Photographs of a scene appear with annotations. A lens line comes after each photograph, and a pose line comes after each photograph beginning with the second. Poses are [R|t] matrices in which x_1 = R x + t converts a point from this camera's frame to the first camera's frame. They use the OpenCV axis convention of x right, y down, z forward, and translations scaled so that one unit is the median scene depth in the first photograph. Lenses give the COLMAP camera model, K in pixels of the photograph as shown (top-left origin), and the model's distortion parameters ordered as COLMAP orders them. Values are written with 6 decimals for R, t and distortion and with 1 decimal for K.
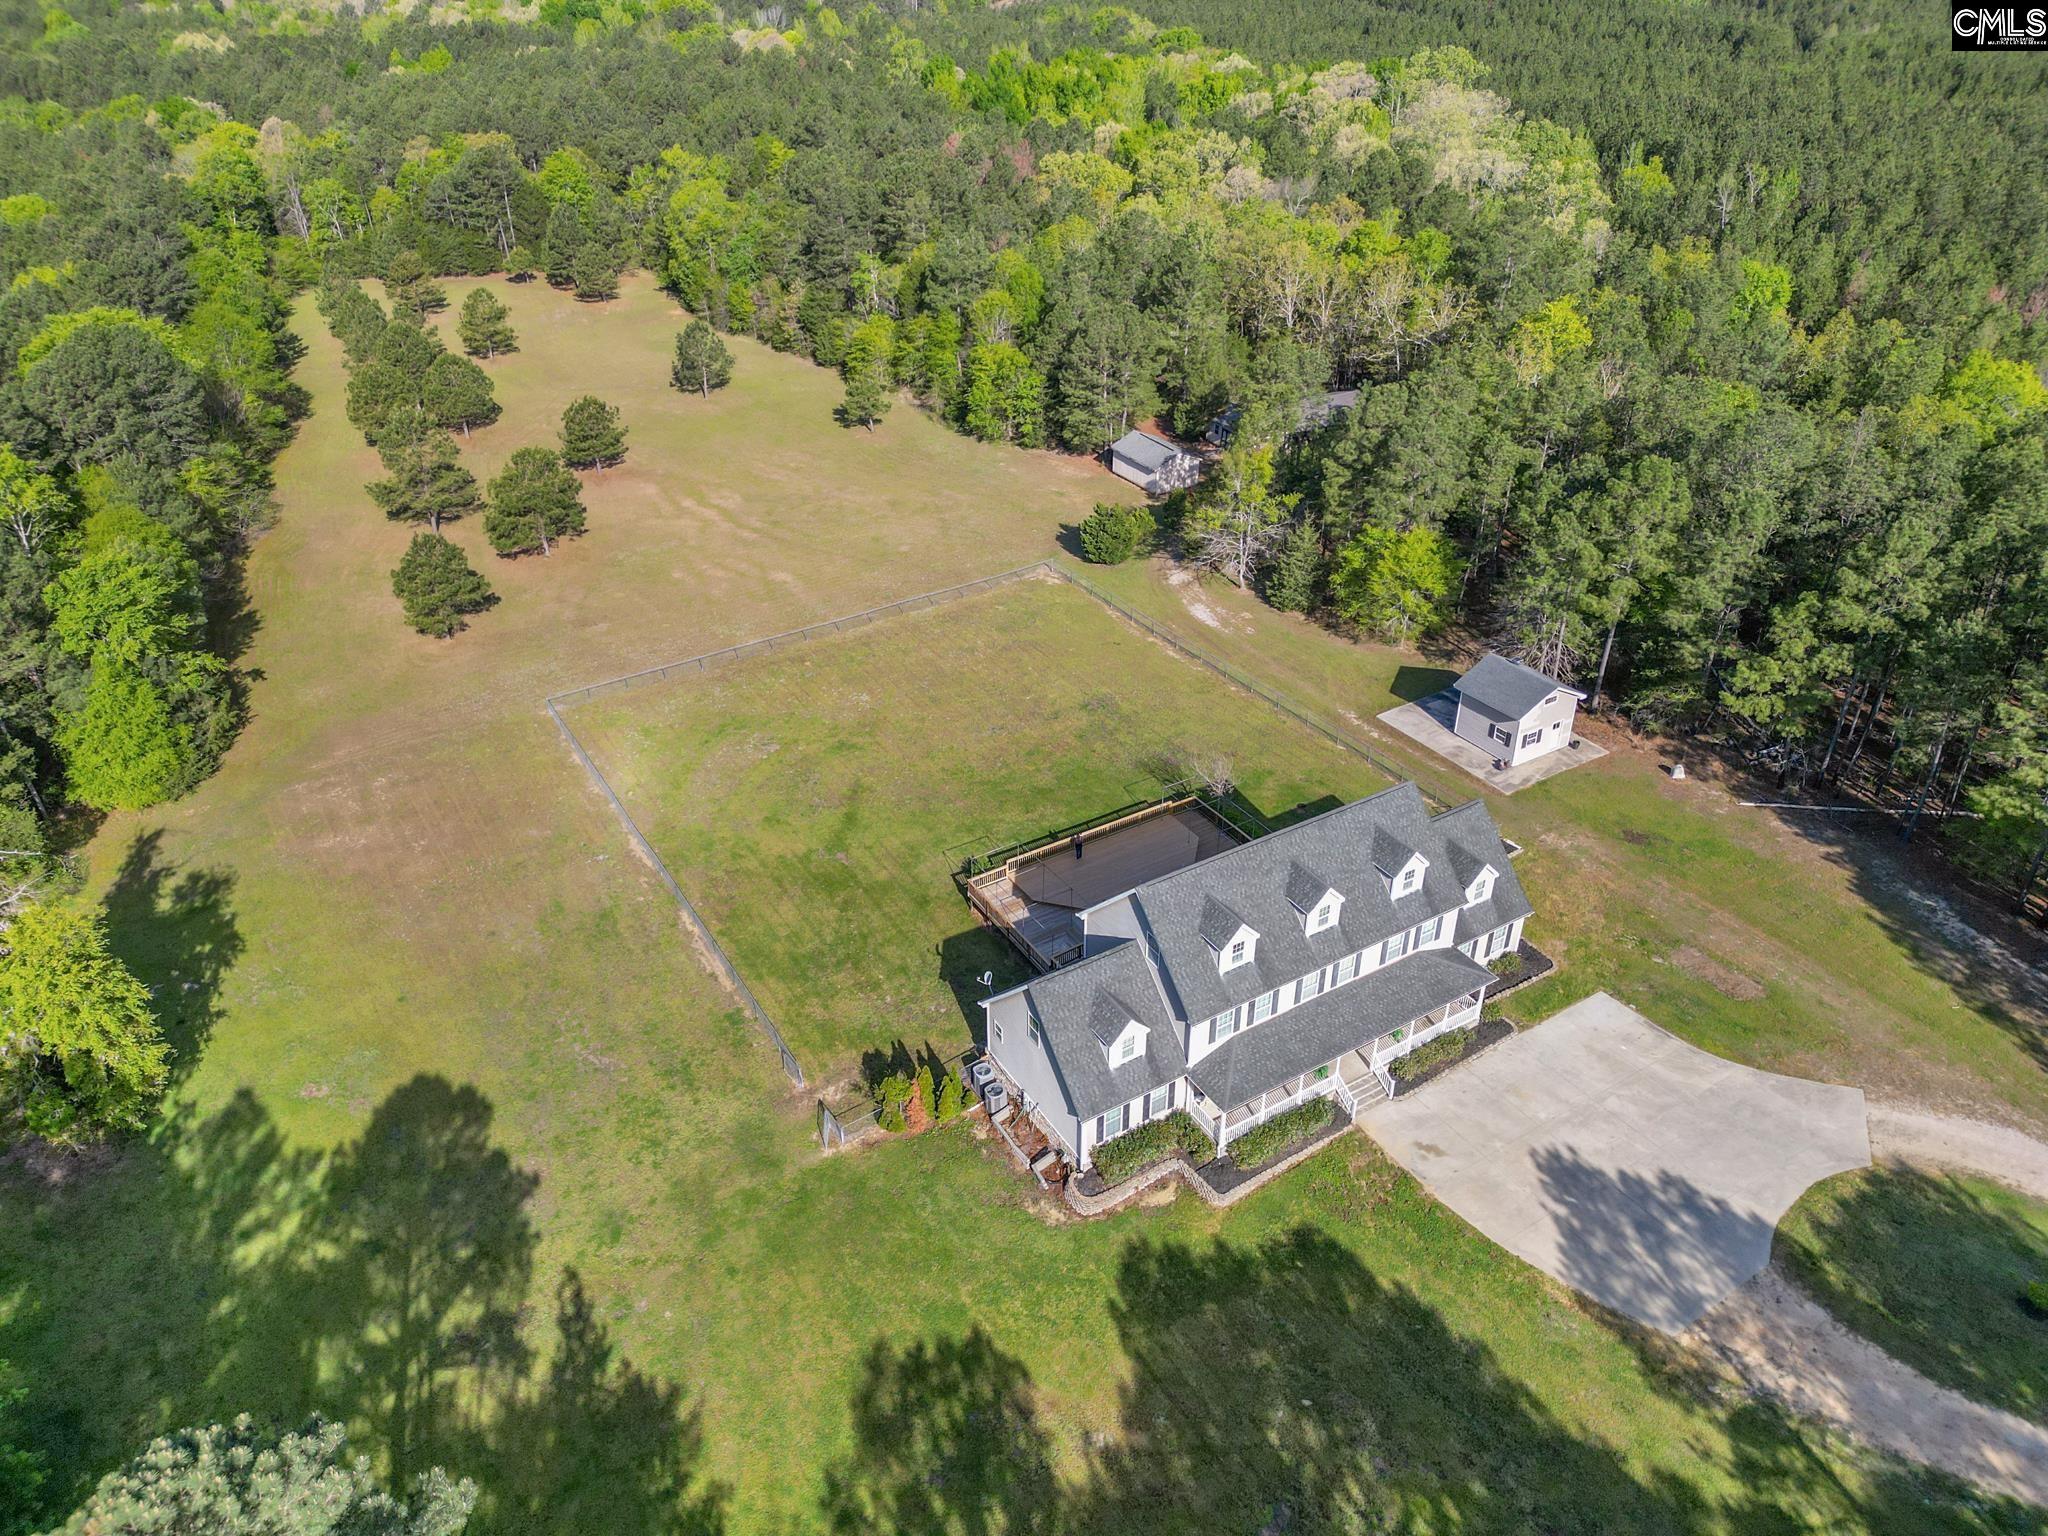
lens RADIAL K [[1426.9, 0, 1021.0], [0, 1426.9, 775.9], [0, 0, 1]] dist [0.039809, 0.001579]
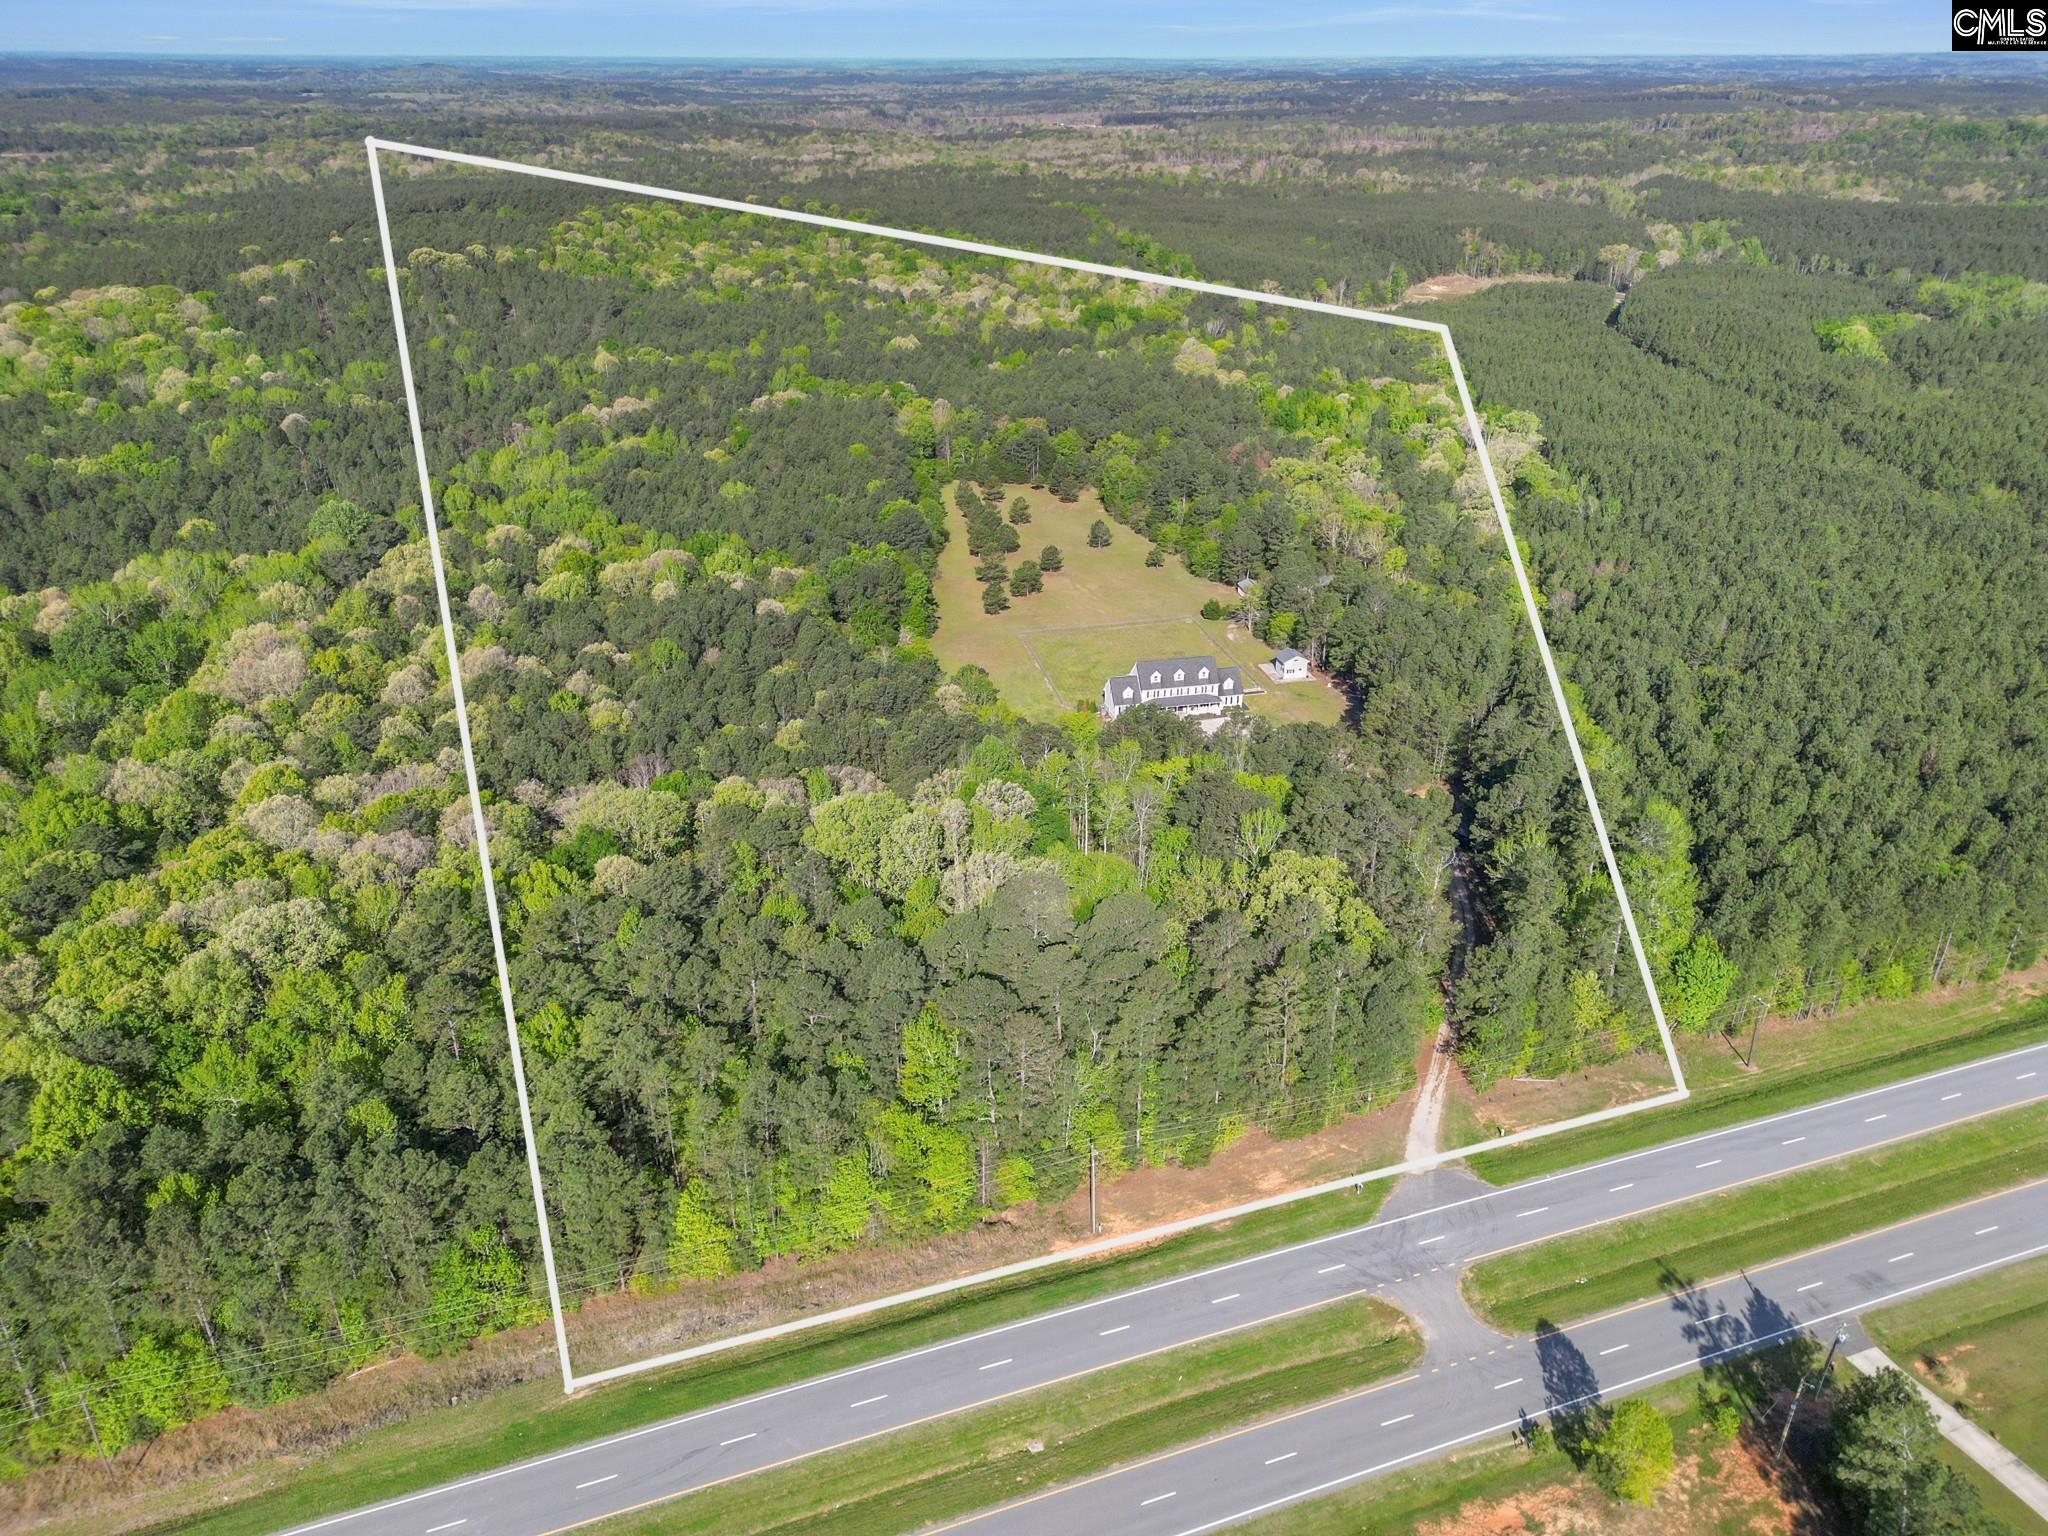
lens RADIAL K [[1426.9, 0, 1022.9], [0, 1426.9, 764.9], [0, 0, 1]] dist [0.039809, 0.001579]
pose [[0.943340, 0.148684, -0.296652, 0.406248], [-0.180741, 0.979973, -0.083581, 0.302102], [0.278283, 0.132462, 0.951321, -1.219386]]
